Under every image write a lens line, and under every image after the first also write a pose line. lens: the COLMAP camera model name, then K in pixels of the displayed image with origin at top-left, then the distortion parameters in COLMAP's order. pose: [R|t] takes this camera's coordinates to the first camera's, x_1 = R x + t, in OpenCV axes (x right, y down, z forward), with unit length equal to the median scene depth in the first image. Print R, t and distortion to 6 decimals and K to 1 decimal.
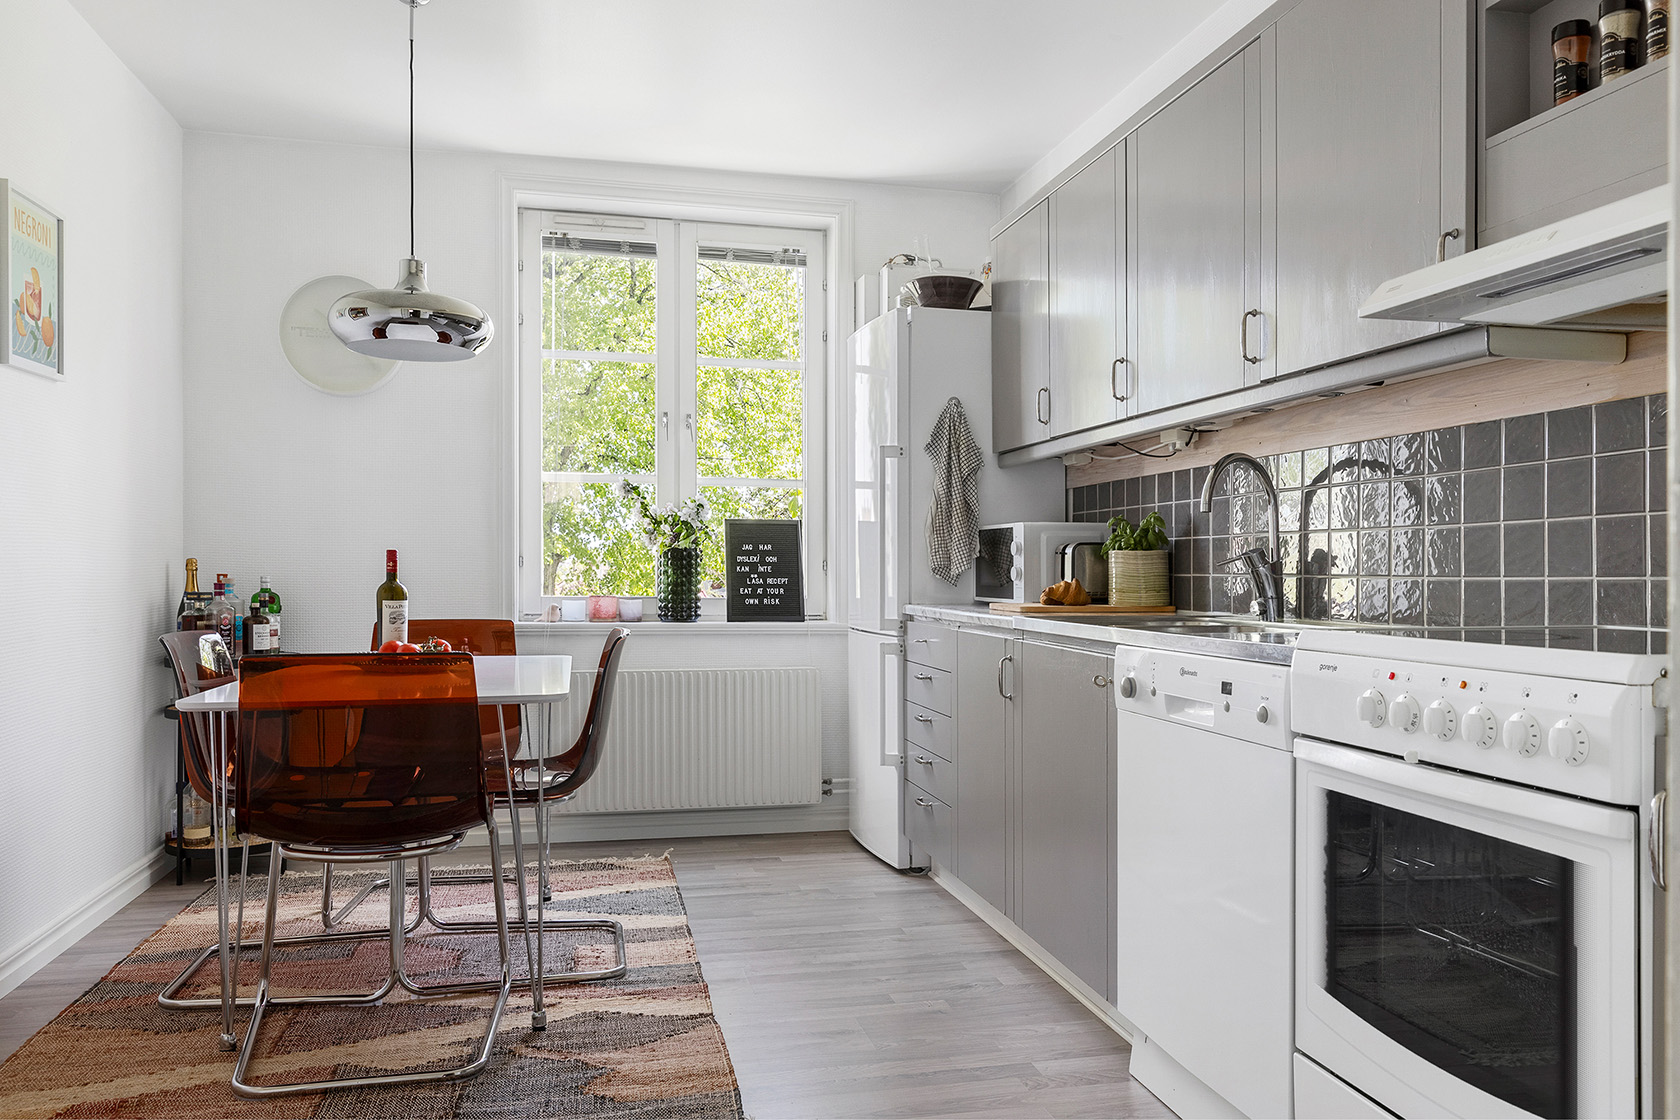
lens RADIAL K [[1283.6, 0, 840.1], [0, 1283.6, 624.4], [0, 0, 1]] dist [-0.002203, 0.003862]
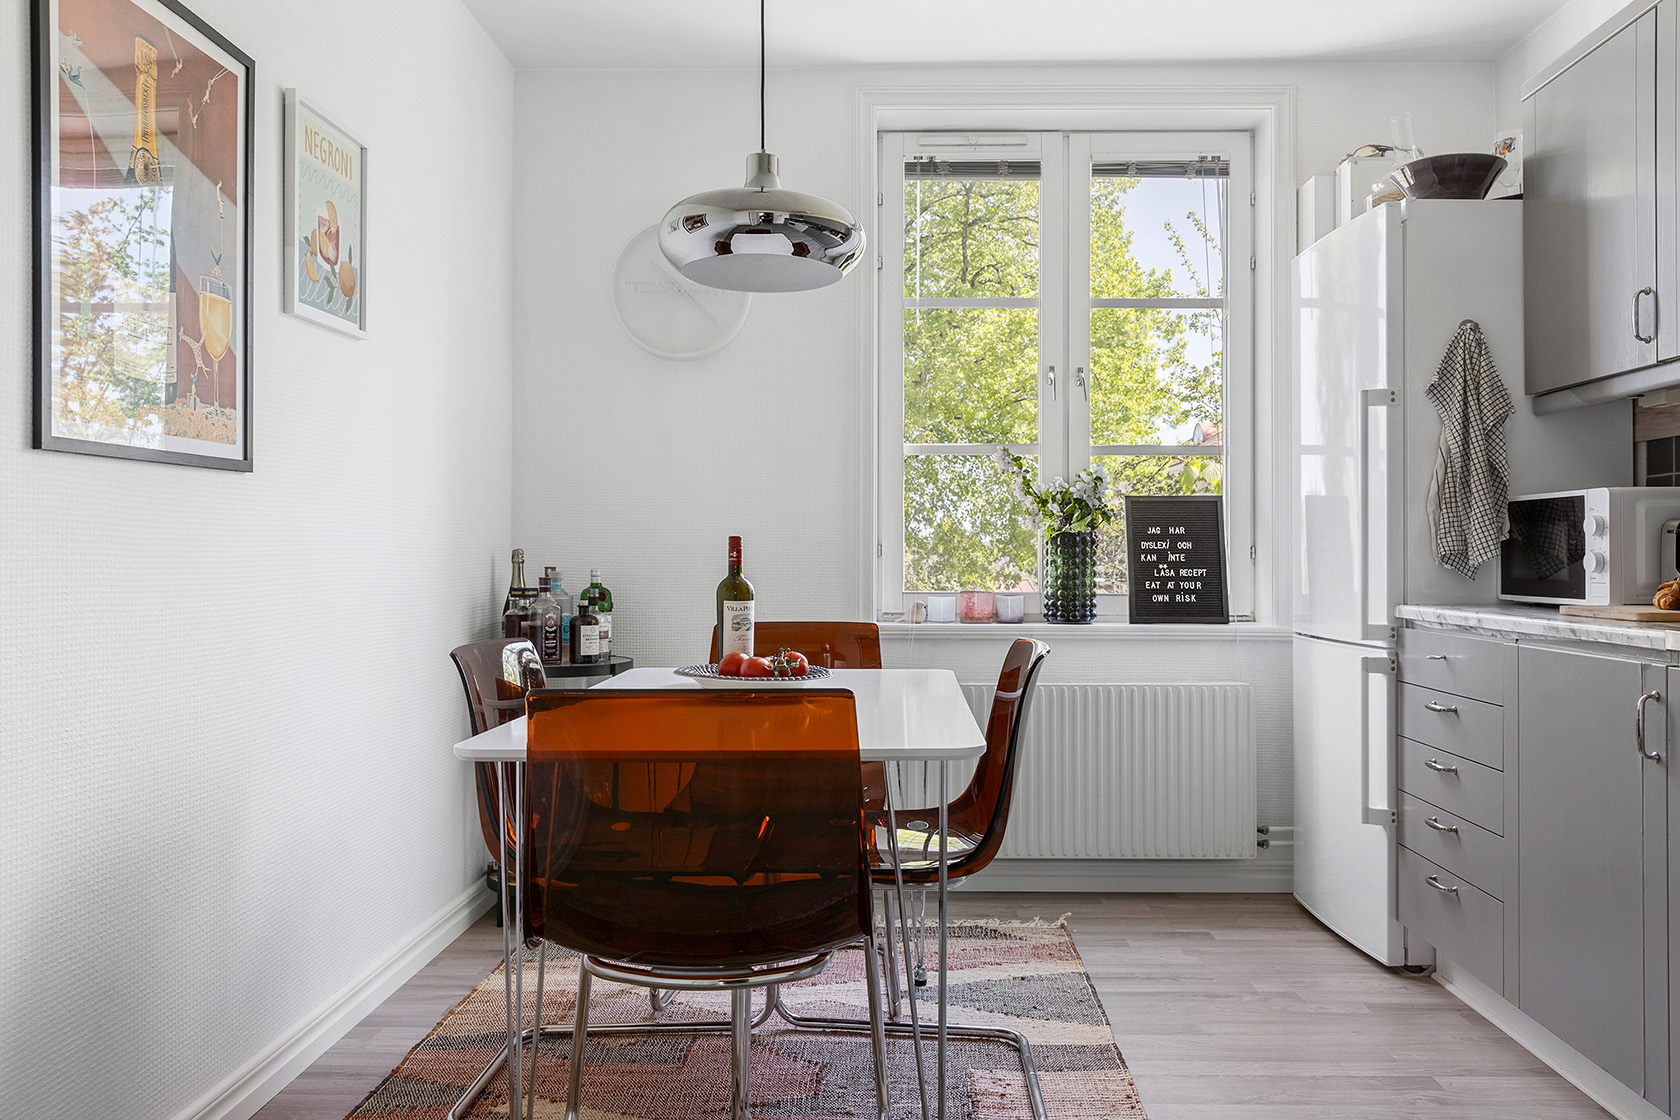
lens RADIAL K [[1283.6, 0, 840.1], [0, 1283.6, 624.4], [0, 0, 1]] dist [-0.002203, 0.003862]
pose [[0.968596, 0.007344, -0.248530, -0.077439], [-0.005081, 0.999940, 0.009745, -0.010213], [0.248587, -0.008177, 0.968575, 0.215448]]
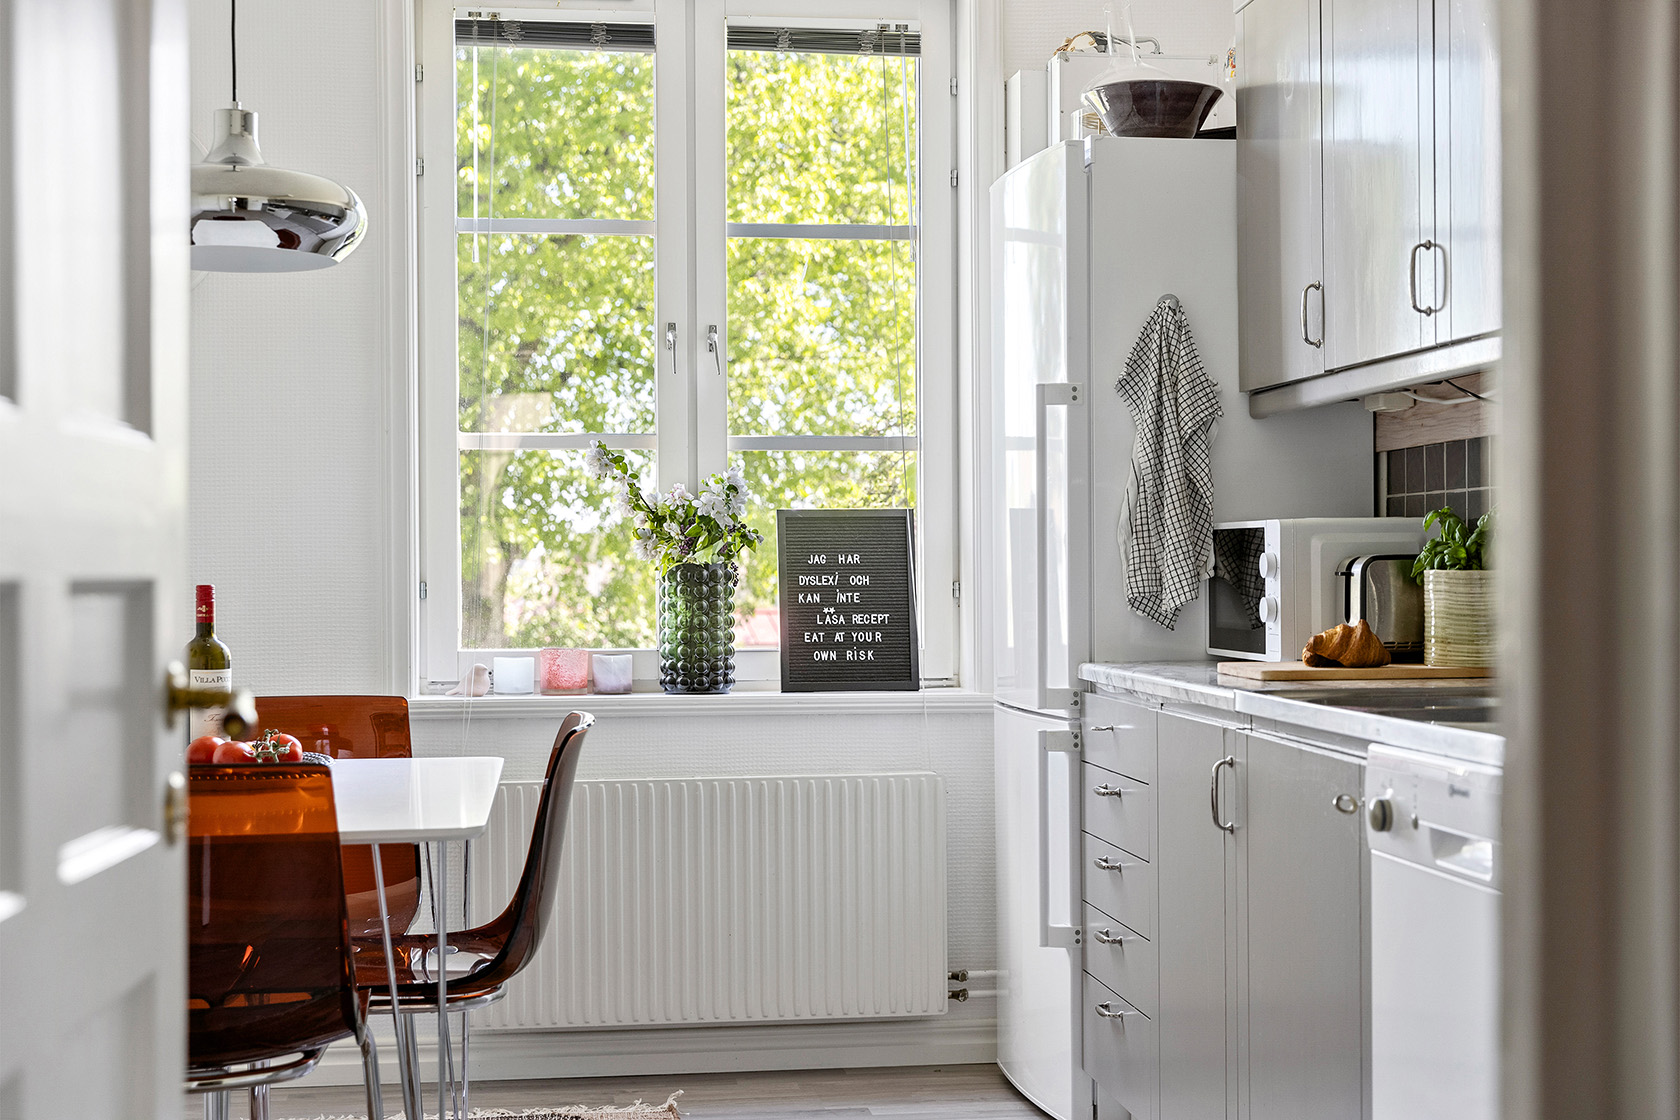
lens RADIAL K [[2528.5, 0, 805.9], [0, 2528.5, 649.9], [0, 0, 1]] dist [0.020372, -0.081789]
pose [[0.994763, -0.009565, -0.101759, 0.043825], [0.008552, 0.999909, -0.010395, -0.010932], [0.101849, 0.009471, 0.994755, -0.128880]]
